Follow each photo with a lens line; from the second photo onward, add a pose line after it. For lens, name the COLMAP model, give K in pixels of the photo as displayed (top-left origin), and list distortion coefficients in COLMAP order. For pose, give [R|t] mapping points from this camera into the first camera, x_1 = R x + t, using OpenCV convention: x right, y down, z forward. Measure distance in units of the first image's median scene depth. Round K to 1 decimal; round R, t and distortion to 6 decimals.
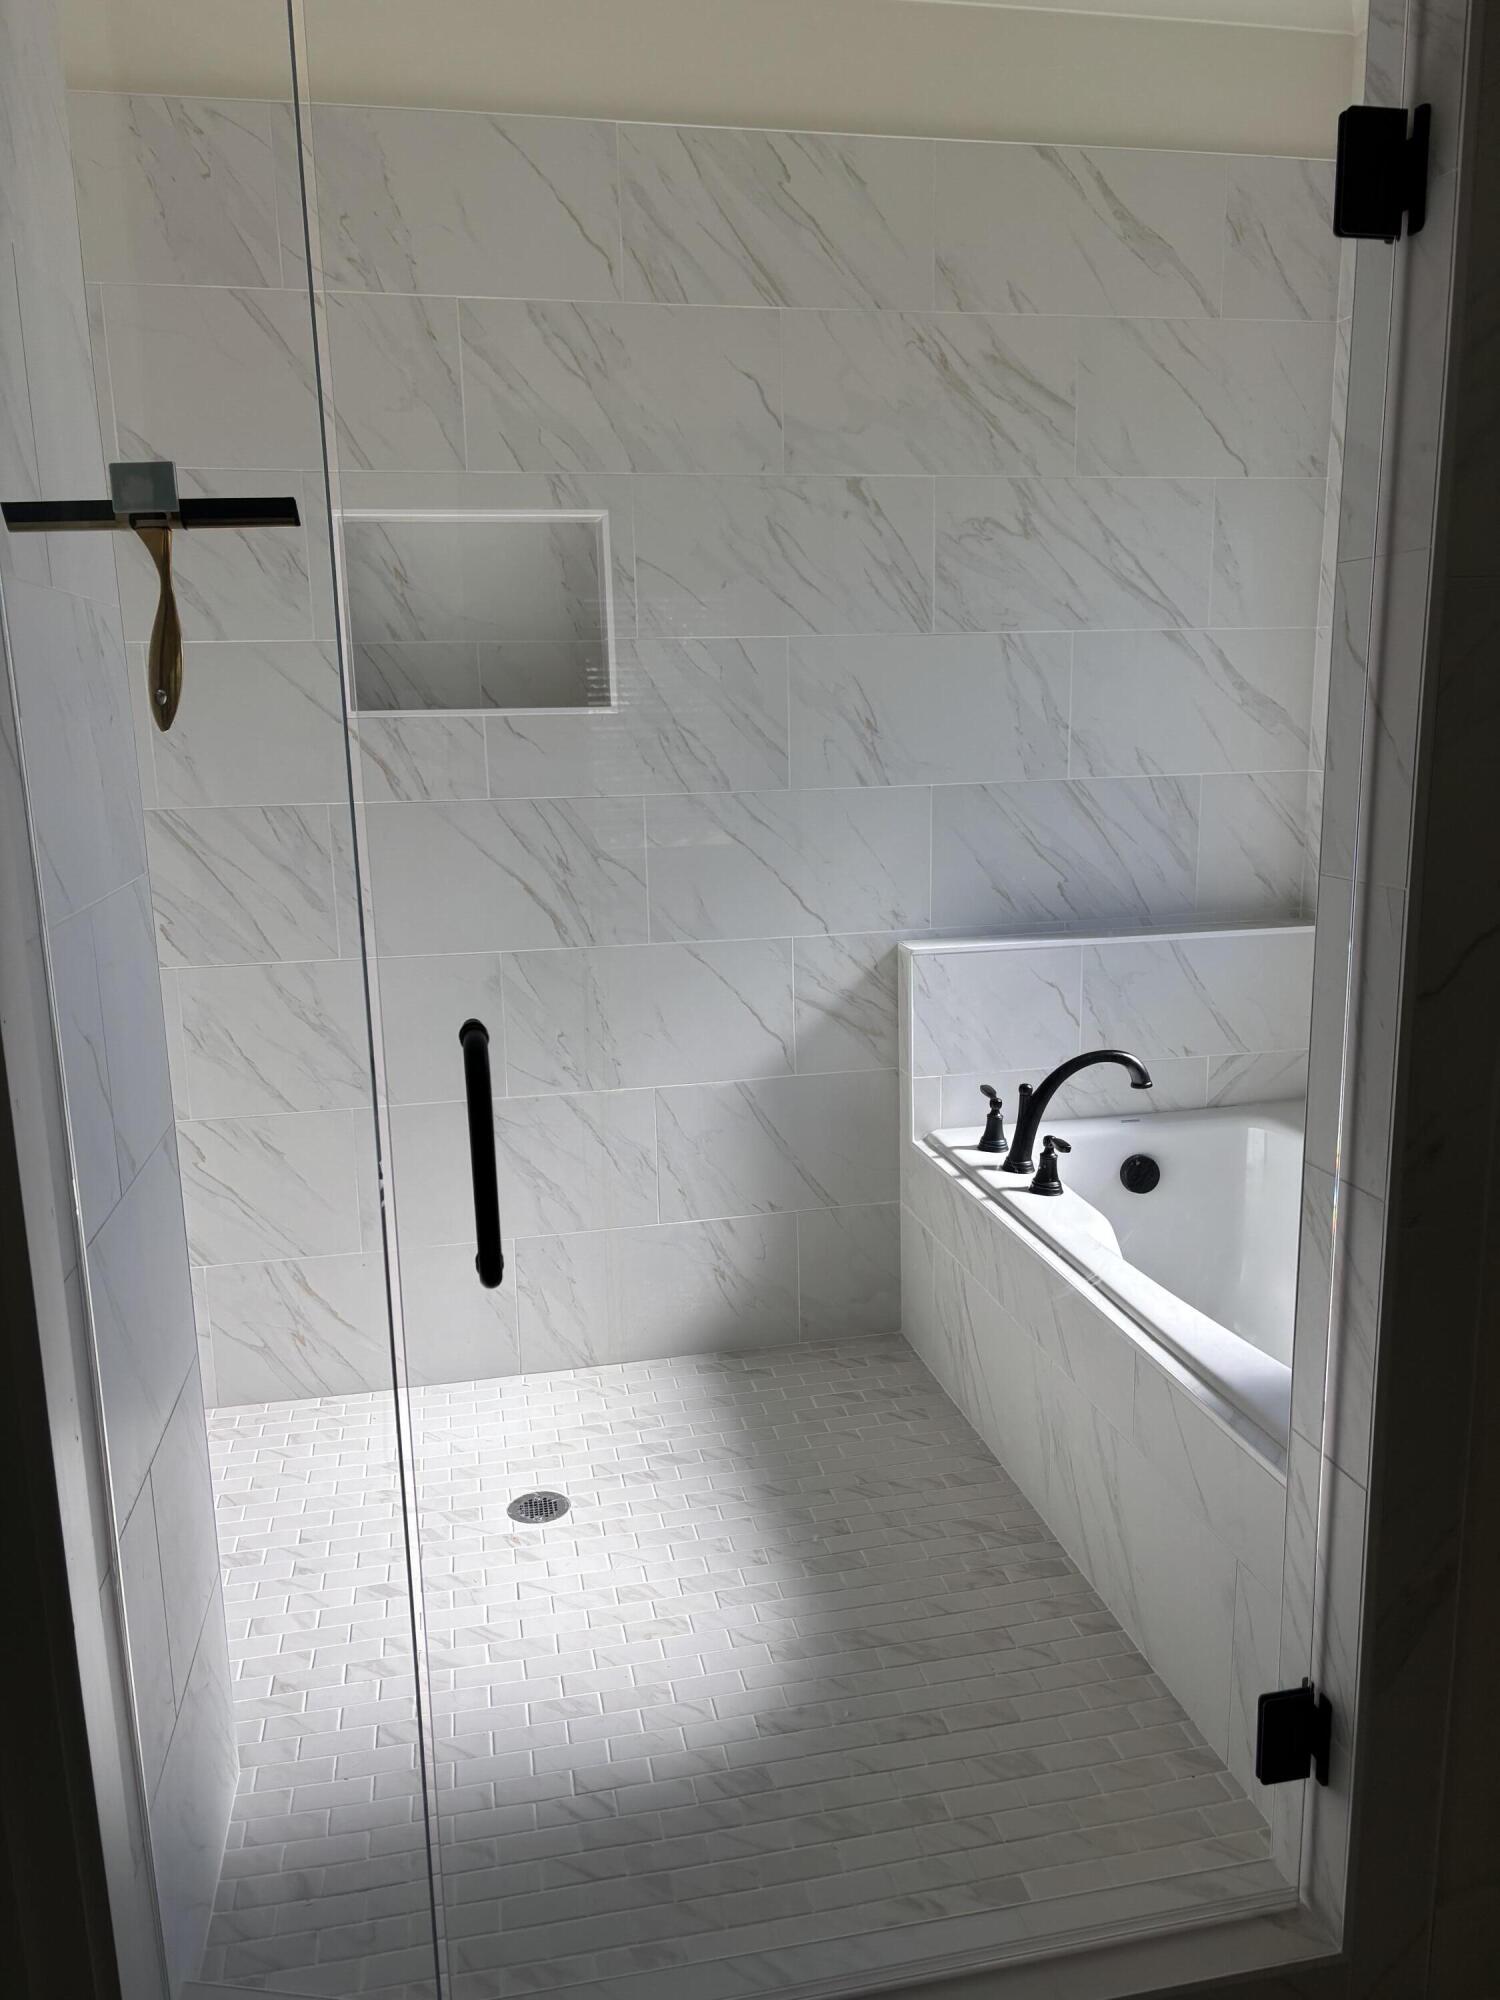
lens RADIAL K [[1484.7, 0, 752.9], [0, 1484.7, 1003.6], [0, 0, 1]] dist [0.046494, -0.049164]
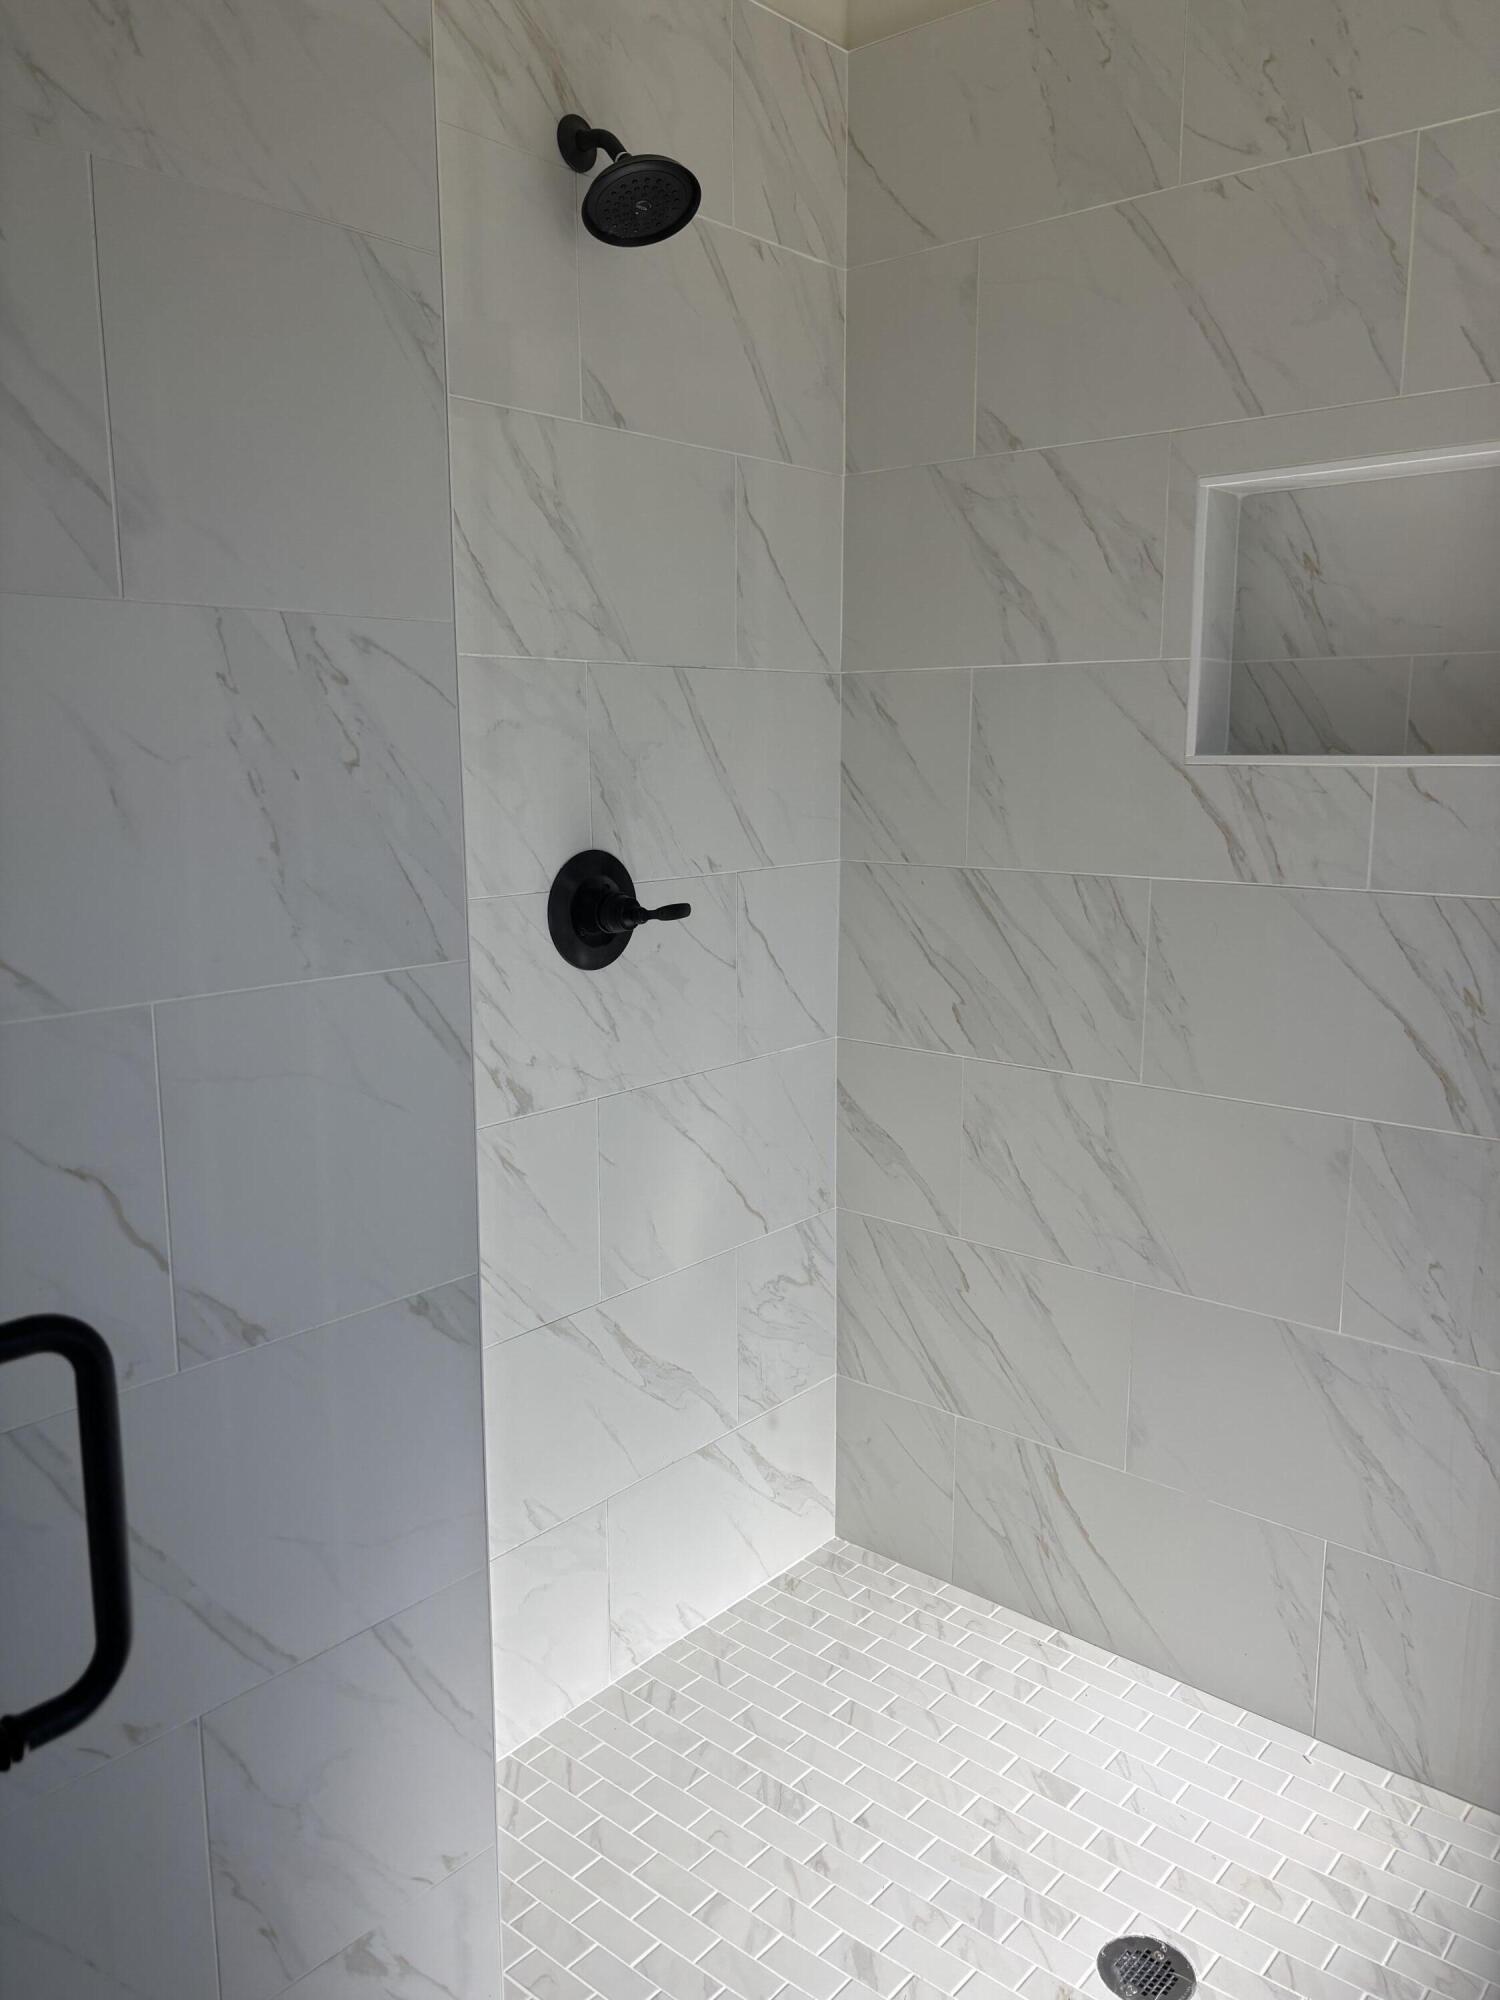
lens RADIAL K [[1484.7, 0, 752.3], [0, 1484.7, 1009.8], [0, 0, 1]] dist [0.046494, -0.049164]
pose [[0.630114, 0.153166, -0.761246, 0.165135], [-0.175100, 0.983130, 0.052873, -0.072448], [0.756502, 0.099978, 0.646304, 0.369044]]
